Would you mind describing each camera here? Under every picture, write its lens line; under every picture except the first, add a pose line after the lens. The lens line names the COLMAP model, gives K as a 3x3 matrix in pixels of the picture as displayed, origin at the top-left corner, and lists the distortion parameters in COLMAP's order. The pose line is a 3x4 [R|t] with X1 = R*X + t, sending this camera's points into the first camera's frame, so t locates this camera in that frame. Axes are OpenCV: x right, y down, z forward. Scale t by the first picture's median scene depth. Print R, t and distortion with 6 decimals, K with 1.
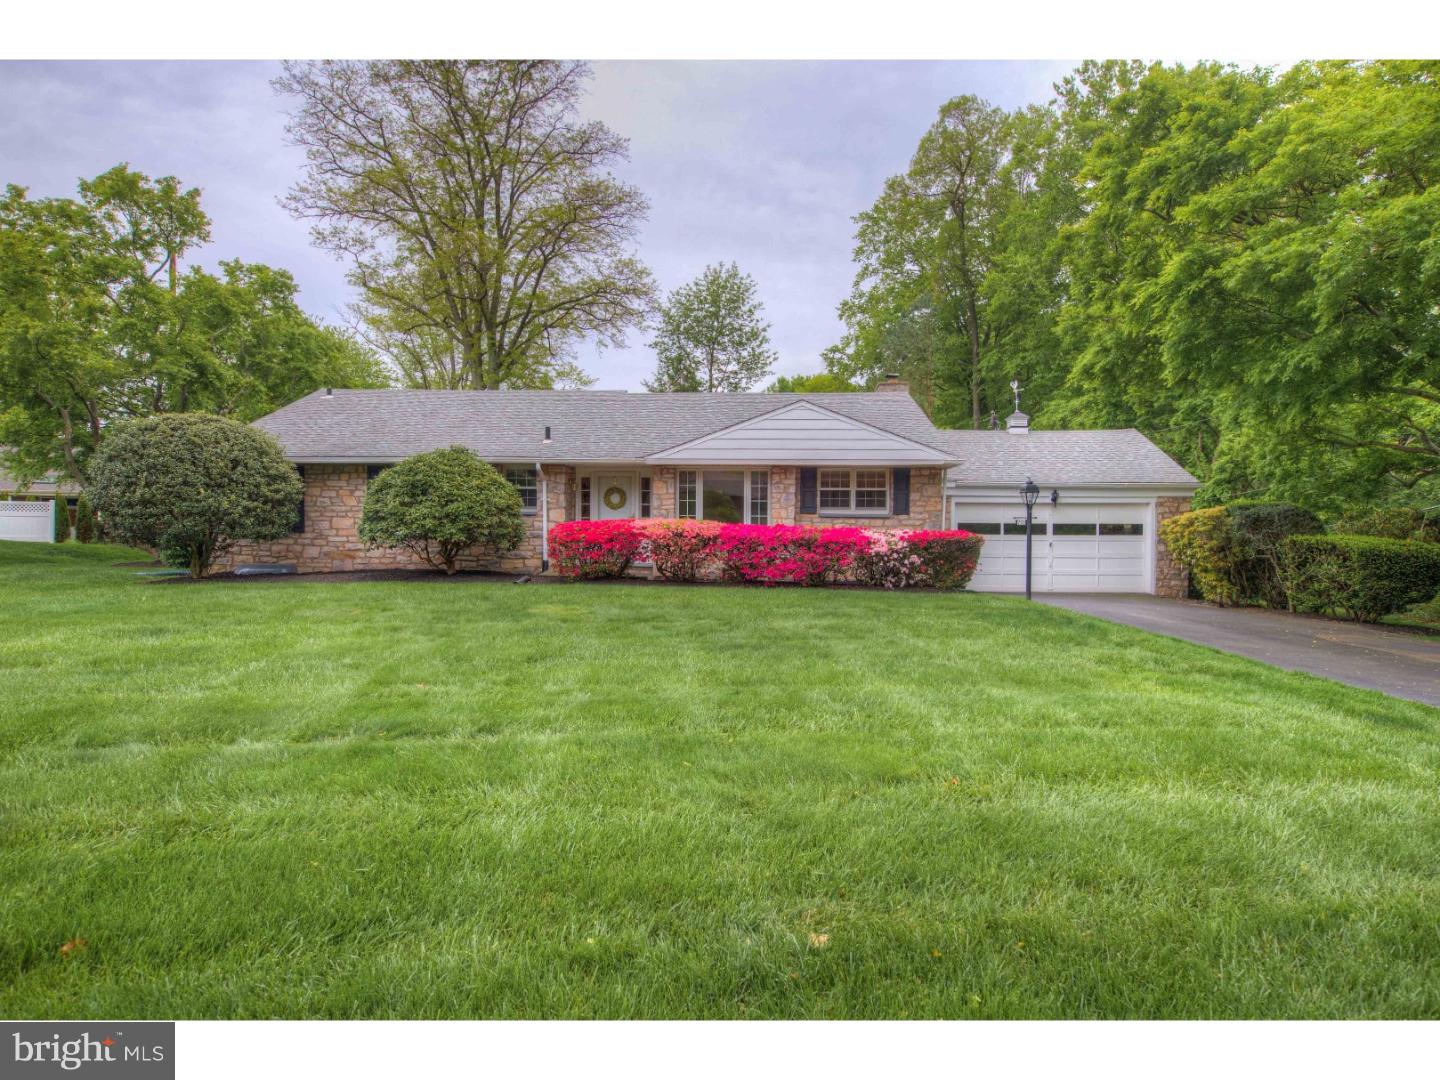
lens RADIAL K [[848.6, 0, 720.0], [0, 848.6, 540.0], [0, 0, 1]] dist [0.026863, -0.000188]
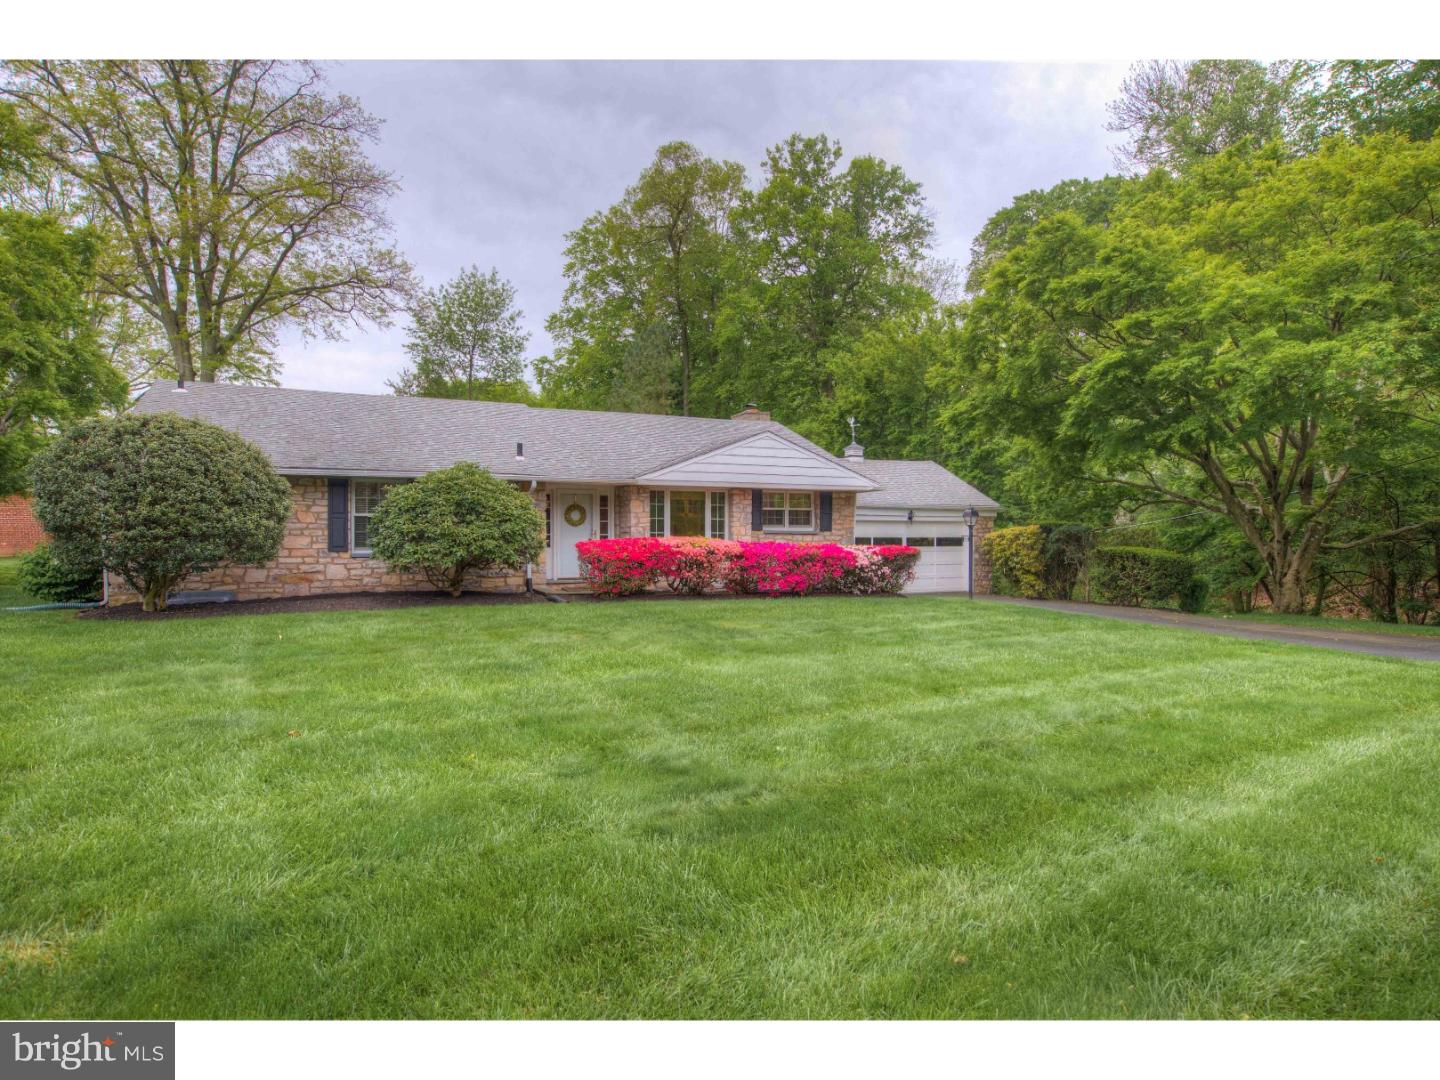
lens RADIAL K [[841.9, 0, 720.0], [0, 841.9, 540.0], [0, 0, 1]] dist [0.021970, 0.000336]
pose [[0.902092, -0.006280, 0.431499, -0.418467], [0.008978, 0.999951, -0.004215, -0.014342], [-0.431451, 0.007676, 0.902104, 0.015995]]
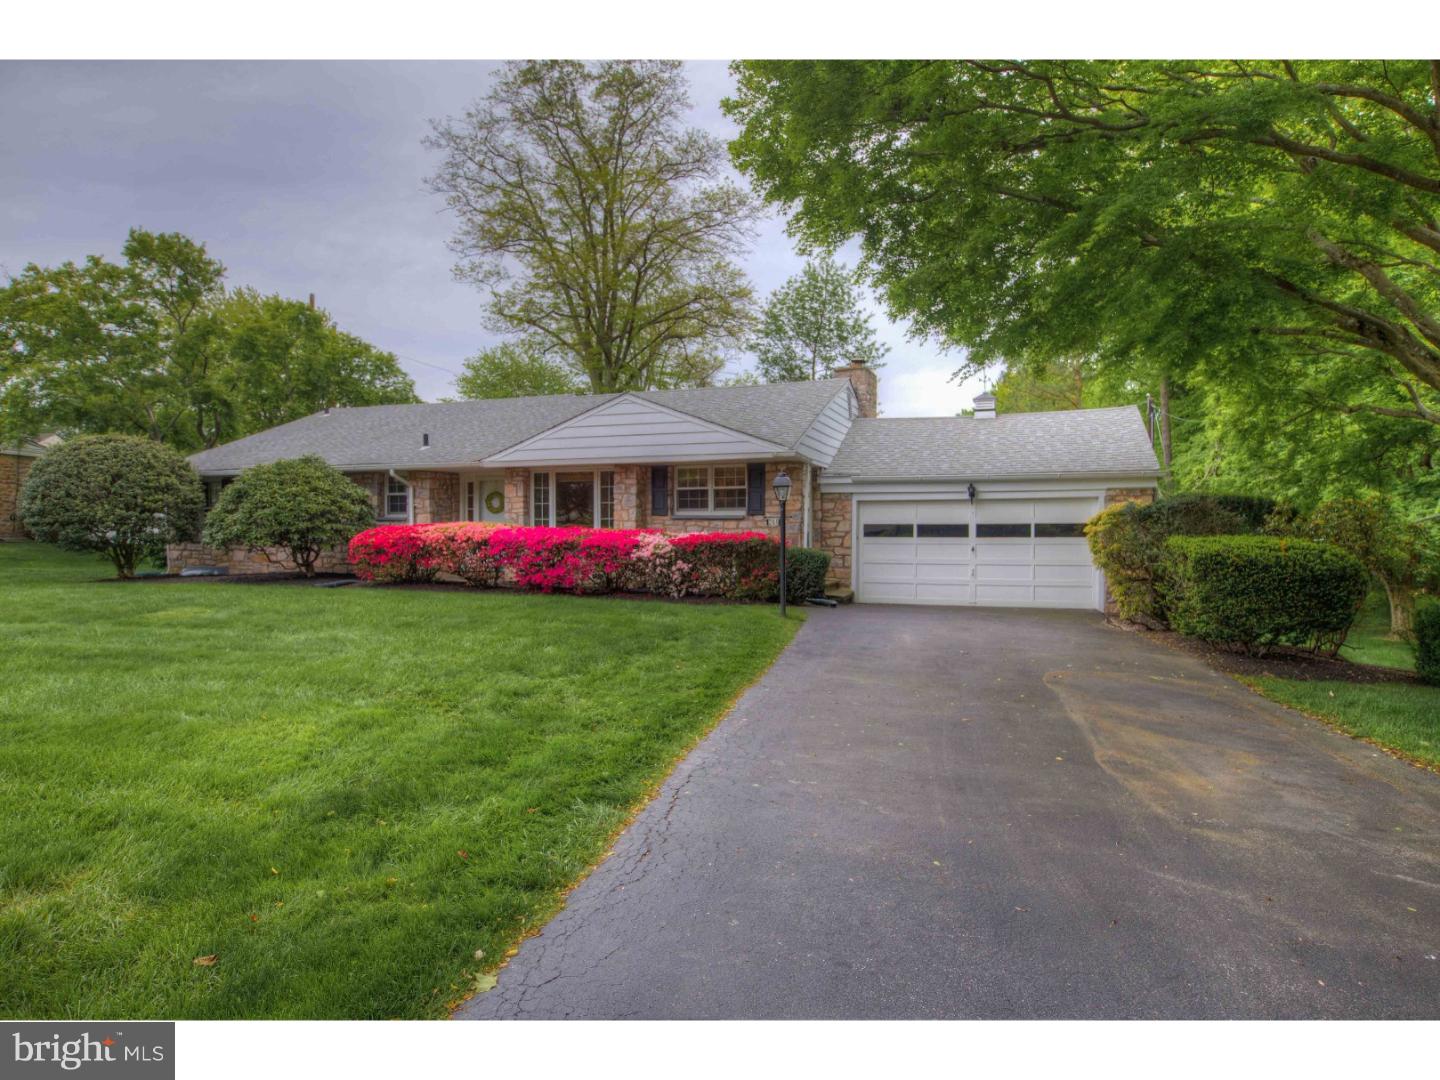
lens RADIAL K [[841.9, 0, 720.0], [0, 841.9, 540.0], [0, 0, 1]] dist [0.021970, 0.000336]
pose [[0.948885, -0.003587, -0.315600, 0.454993], [0.001646, 0.999978, -0.006416, 0.001632], [0.315616, 0.005569, 0.948871, 0.150333]]
